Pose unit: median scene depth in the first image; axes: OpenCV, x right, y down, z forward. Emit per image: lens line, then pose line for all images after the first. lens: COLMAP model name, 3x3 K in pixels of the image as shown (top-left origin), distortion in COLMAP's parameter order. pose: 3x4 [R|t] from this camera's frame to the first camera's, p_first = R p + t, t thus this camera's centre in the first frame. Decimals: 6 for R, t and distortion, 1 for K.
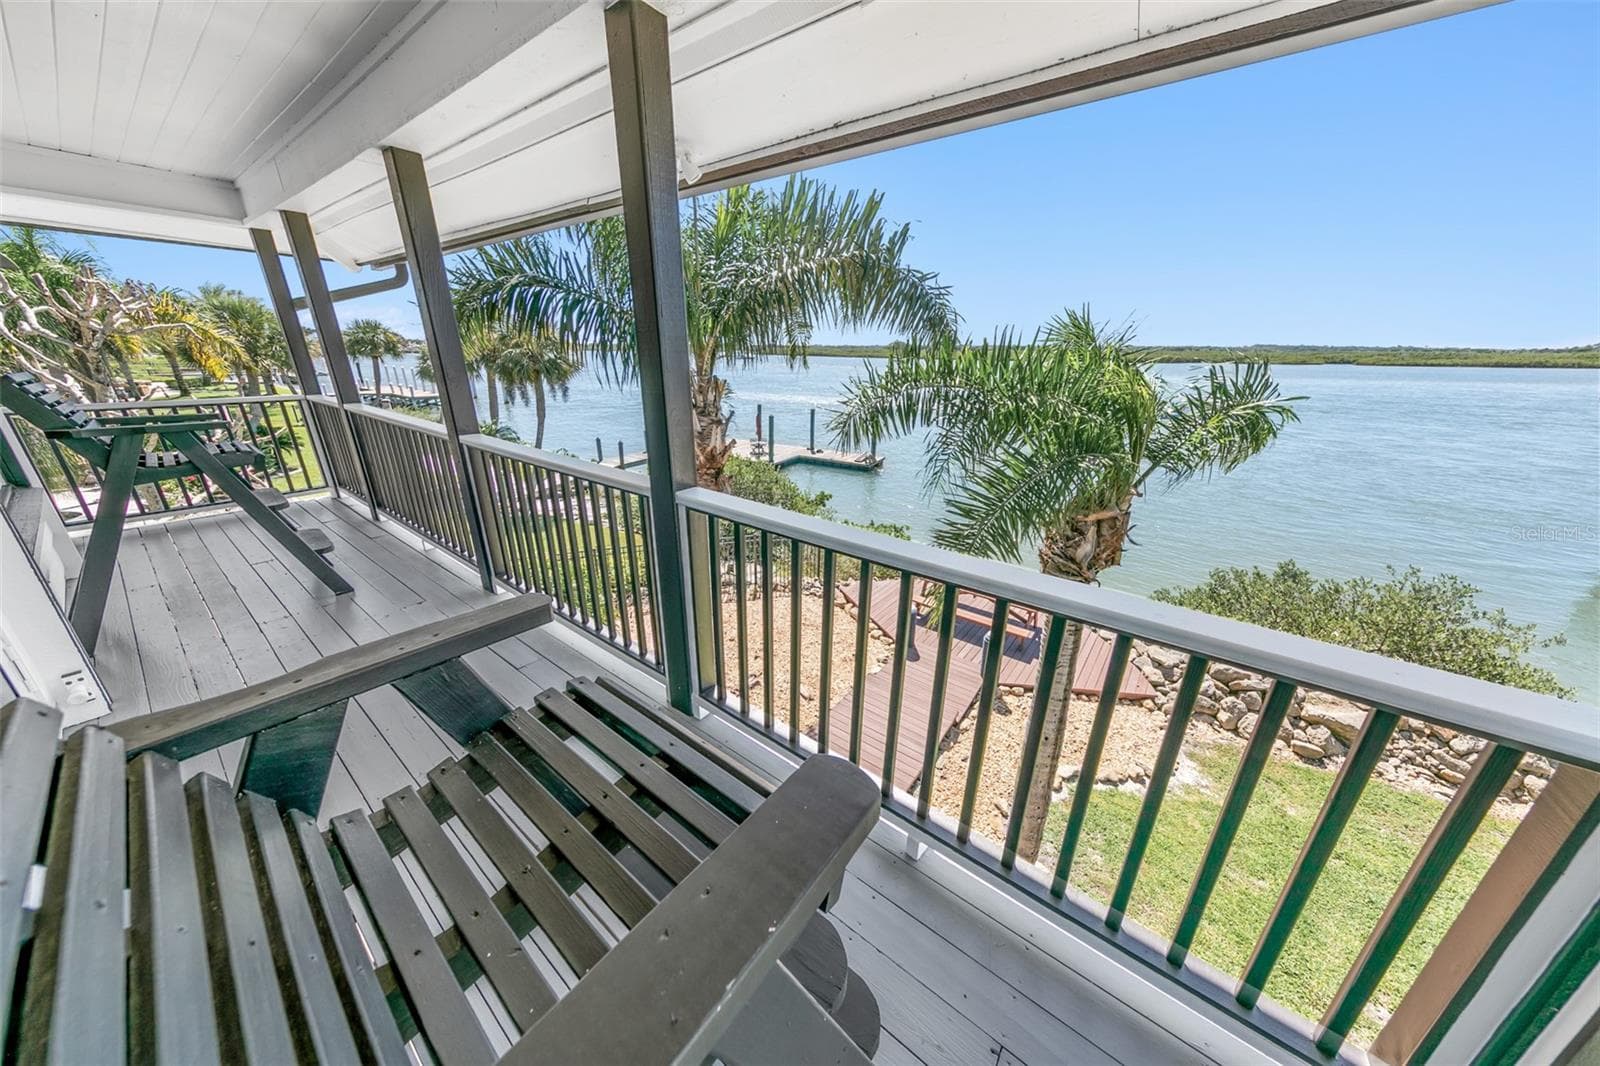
lens RADIAL K [[512.4, 0, 800.0], [0, 512.4, 533.0], [0, 0, 1]] dist [-0.010721, -0.000018]
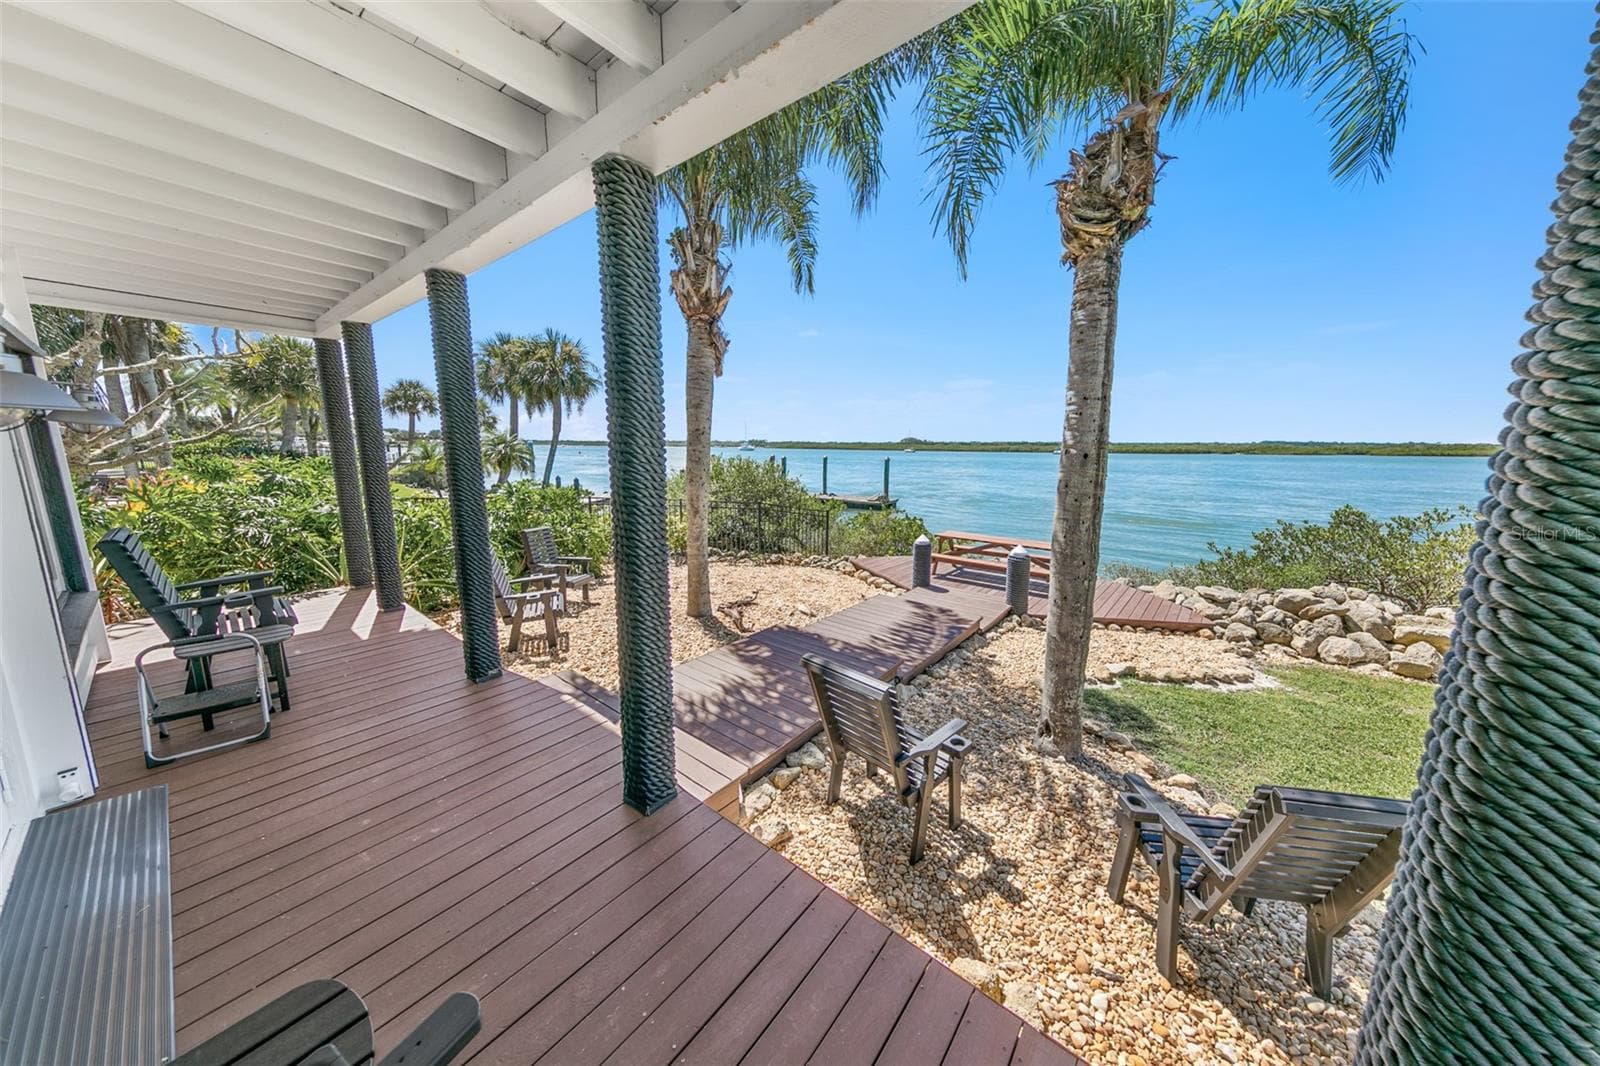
lens RADIAL K [[514.1, 0, 805.6], [0, 514.1, 527.1], [0, 0, 1]] dist [0.000561, -0.000002]
pose [[0.999752, 0.005193, -0.021641, 0.030216], [-0.009035, 0.983358, -0.181456, 0.365490], [0.020339, 0.181607, 0.983161, 0.113232]]
